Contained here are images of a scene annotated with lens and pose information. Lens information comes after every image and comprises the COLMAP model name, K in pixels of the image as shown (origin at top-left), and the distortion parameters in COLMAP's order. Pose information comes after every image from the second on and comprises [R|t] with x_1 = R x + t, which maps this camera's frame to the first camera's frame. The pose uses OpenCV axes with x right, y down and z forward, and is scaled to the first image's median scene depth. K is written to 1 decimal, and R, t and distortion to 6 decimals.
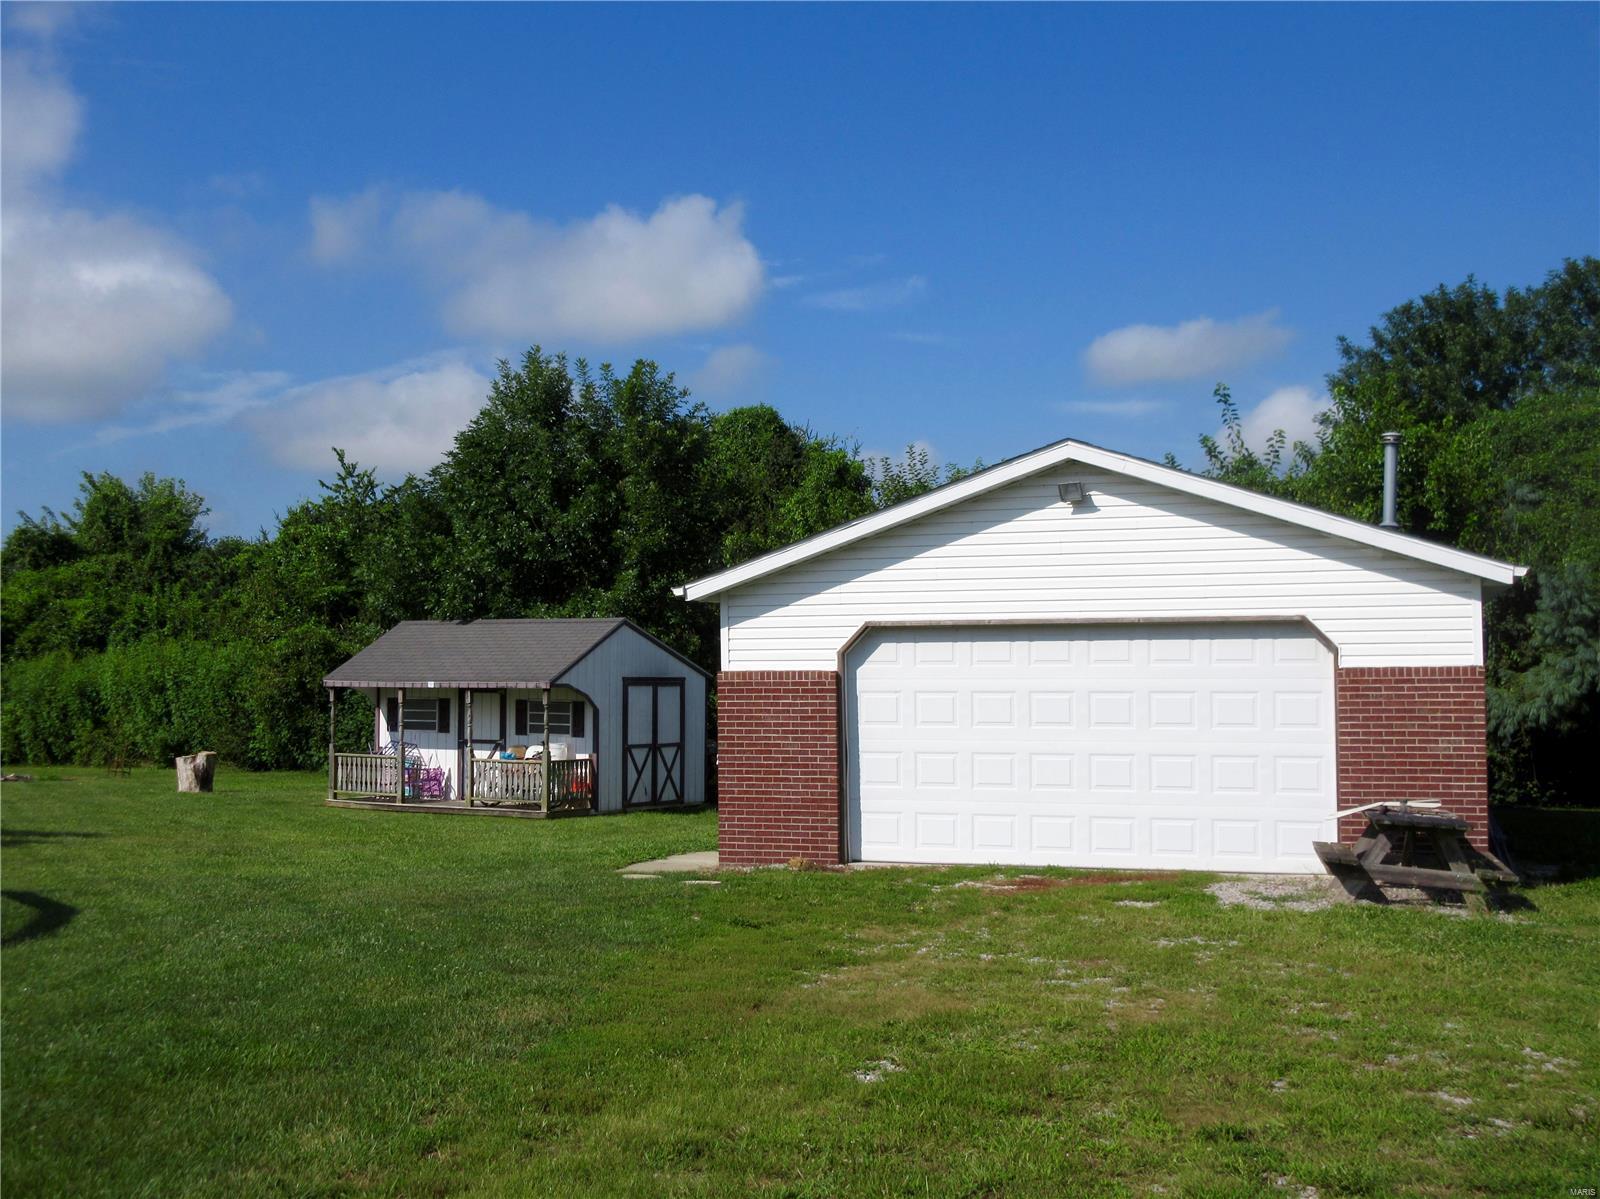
lens RADIAL K [[1855.8, 0, 799.4], [0, 1855.8, 600.7], [0, 0, 1]] dist [-0.003919, 0.000000]
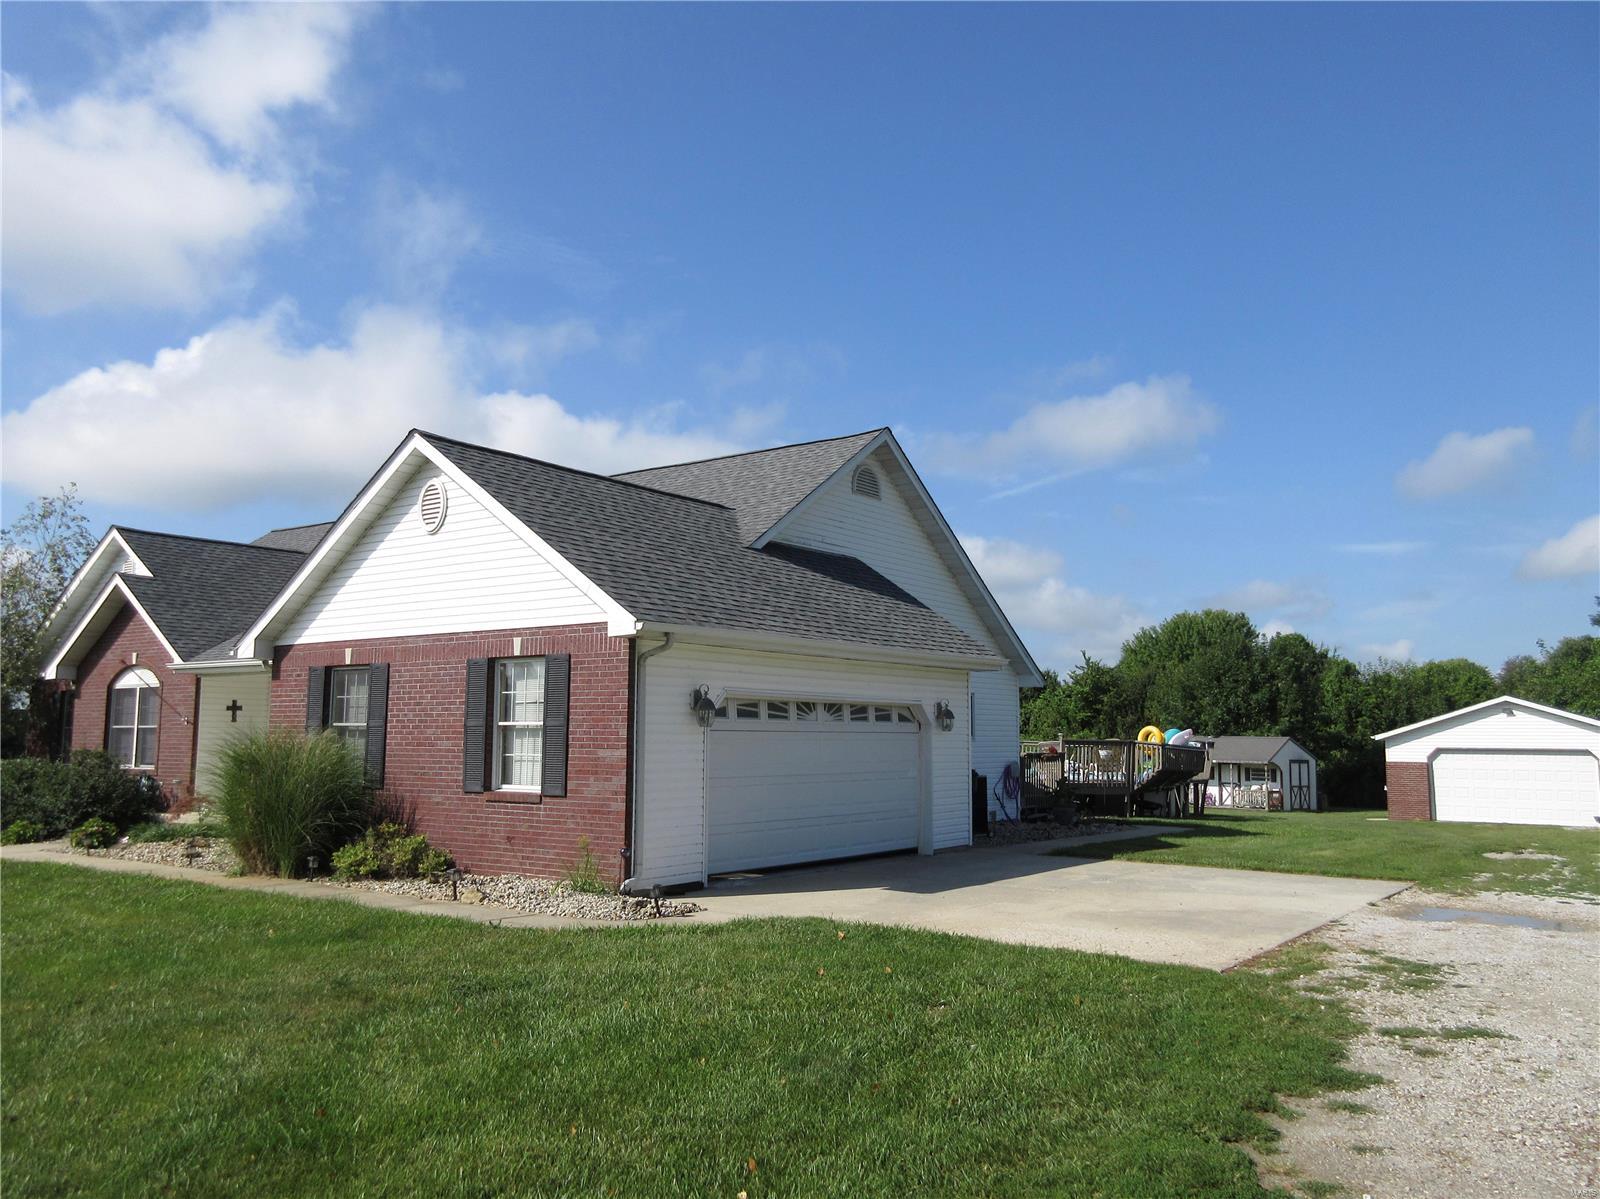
lens RADIAL K [[1228.5, 0, 800.8], [0, 1228.5, 592.9], [0, 0, 1]] dist [-0.002774, 0.001325]
pose [[0.956690, -0.024925, -0.290041, -0.245490], [0.000777, 0.996543, -0.083076, -0.049688], [0.291109, 0.079253, 0.953402, -0.869389]]
